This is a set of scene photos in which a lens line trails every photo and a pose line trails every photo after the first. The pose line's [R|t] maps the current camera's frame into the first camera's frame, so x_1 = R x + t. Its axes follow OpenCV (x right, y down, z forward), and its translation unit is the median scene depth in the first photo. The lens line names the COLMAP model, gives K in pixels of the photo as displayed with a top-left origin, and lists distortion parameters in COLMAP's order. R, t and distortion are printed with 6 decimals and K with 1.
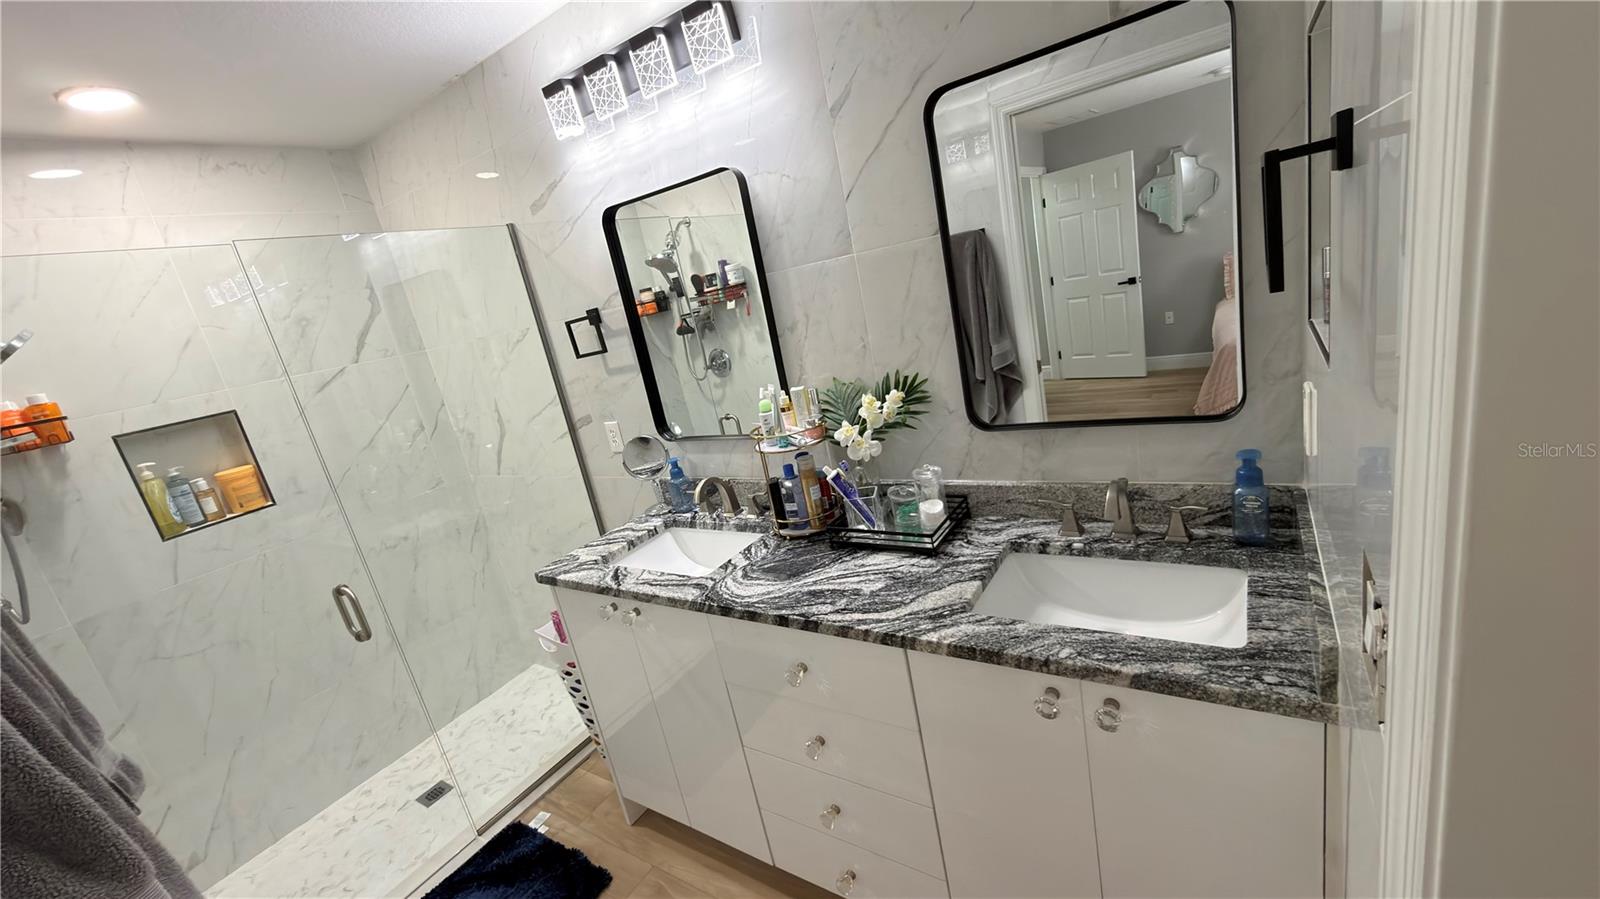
lens RADIAL K [[639.1, 0, 799.0], [0, 639.1, 455.5], [0, 0, 1]] dist [0.000757, -0.000083]
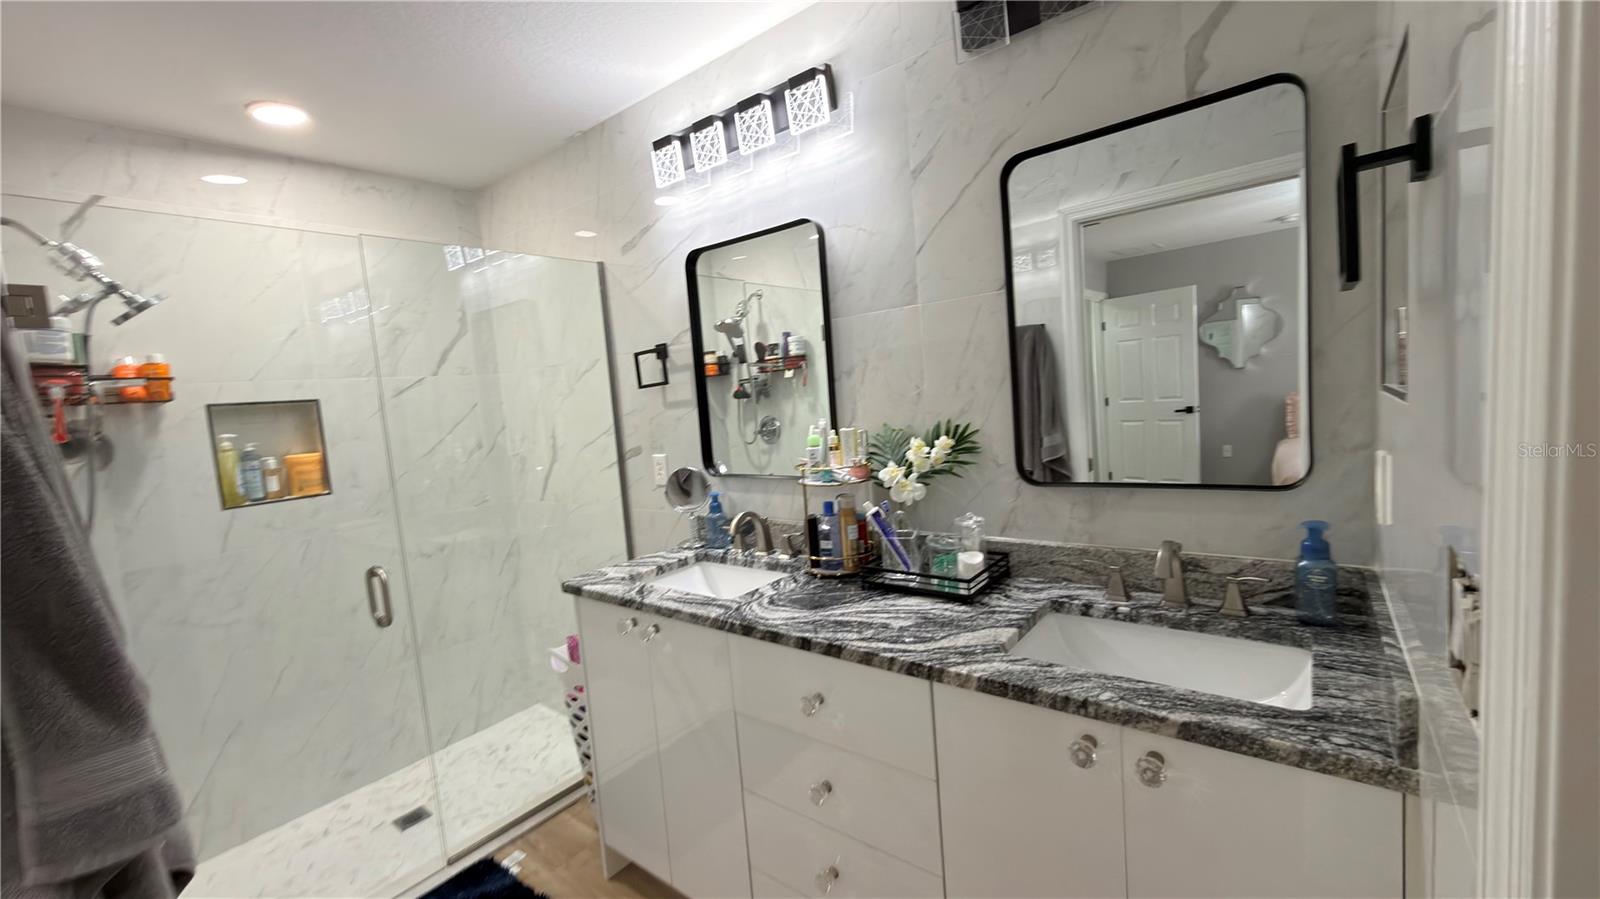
lens RADIAL K [[639.1, 0, 798.9], [0, 639.1, 457.6], [0, 0, 1]] dist [0.000757, -0.000083]
pose [[0.989499, 0.126412, -0.070082, -0.001814], [-0.135804, 0.979108, -0.151345, 0.090824], [0.049486, 0.159273, 0.985994, 0.004188]]
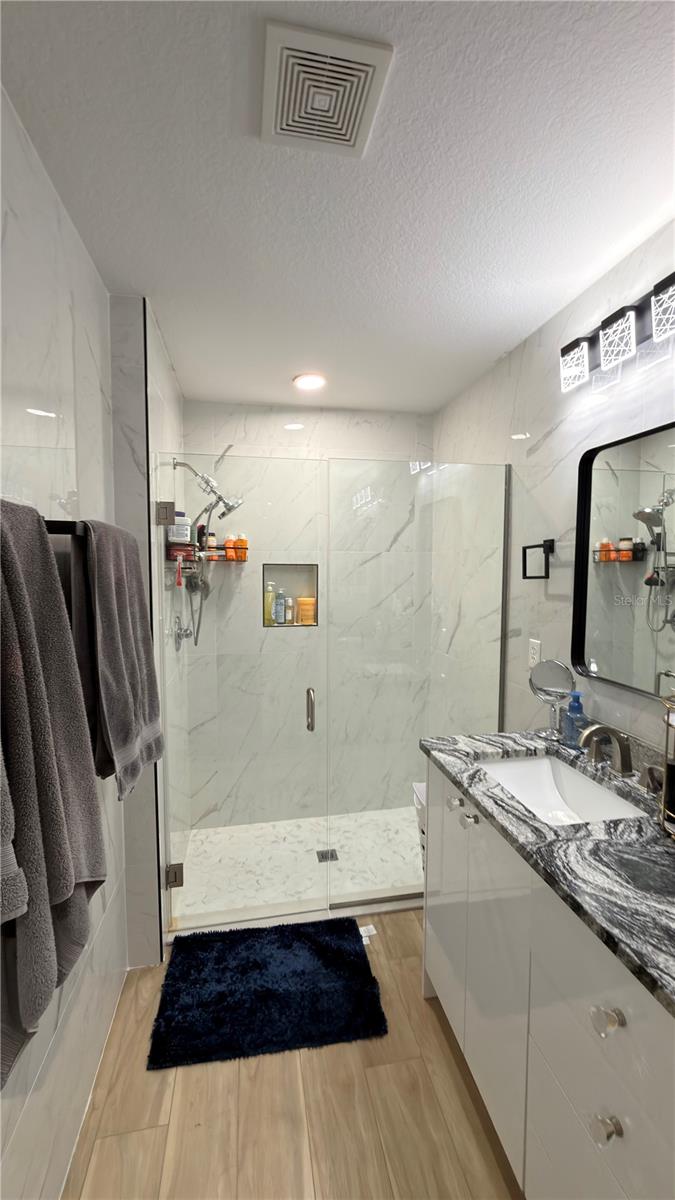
lens RADIAL K [[479.3, 0, 340.4], [0, 479.3, 601.5], [0, 0, 1]] dist [0.000757, -0.000083]
pose [[0.684166, 0.247836, -0.685926, 0.032543], [-0.324941, 0.945572, 0.017543, -0.024450], [0.652940, 0.210883, 0.727460, 0.190957]]
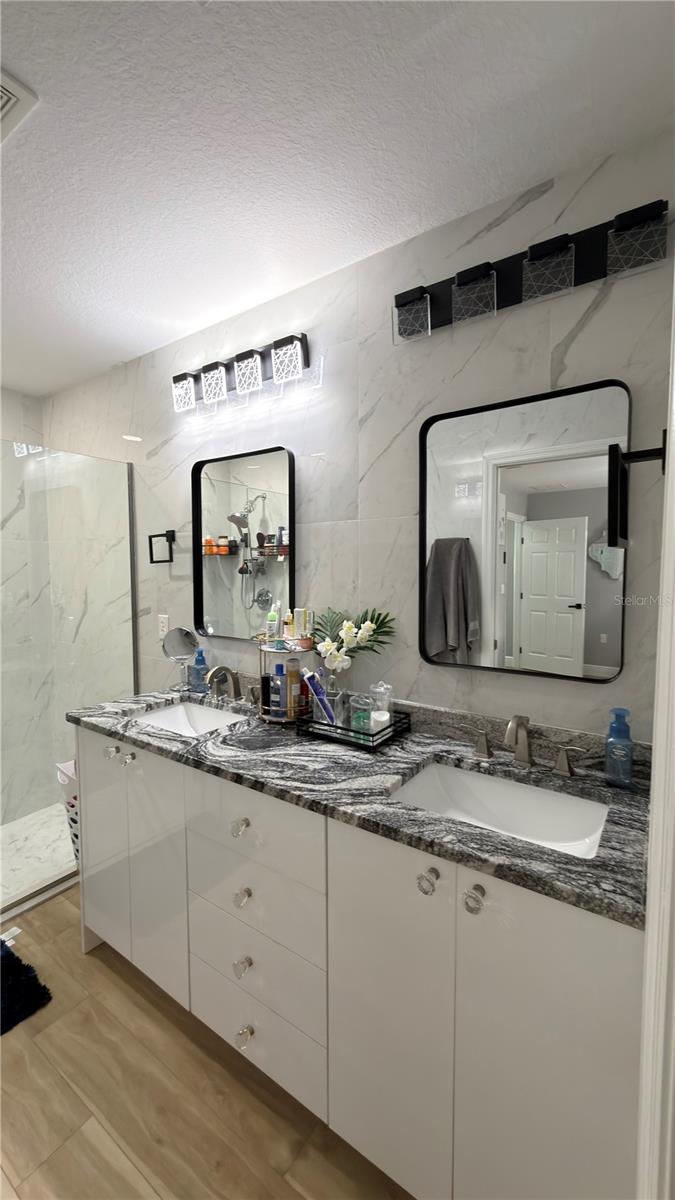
lens RADIAL K [[479.3, 0, 336.6], [0, 479.3, 603.7], [0, 0, 1]] dist [0.000757, -0.000083]
pose [[0.980119, 0.198154, -0.010044, 0.070286], [-0.196369, 0.961565, -0.191918, 0.052565], [-0.028371, 0.190075, 0.981360, 0.020600]]
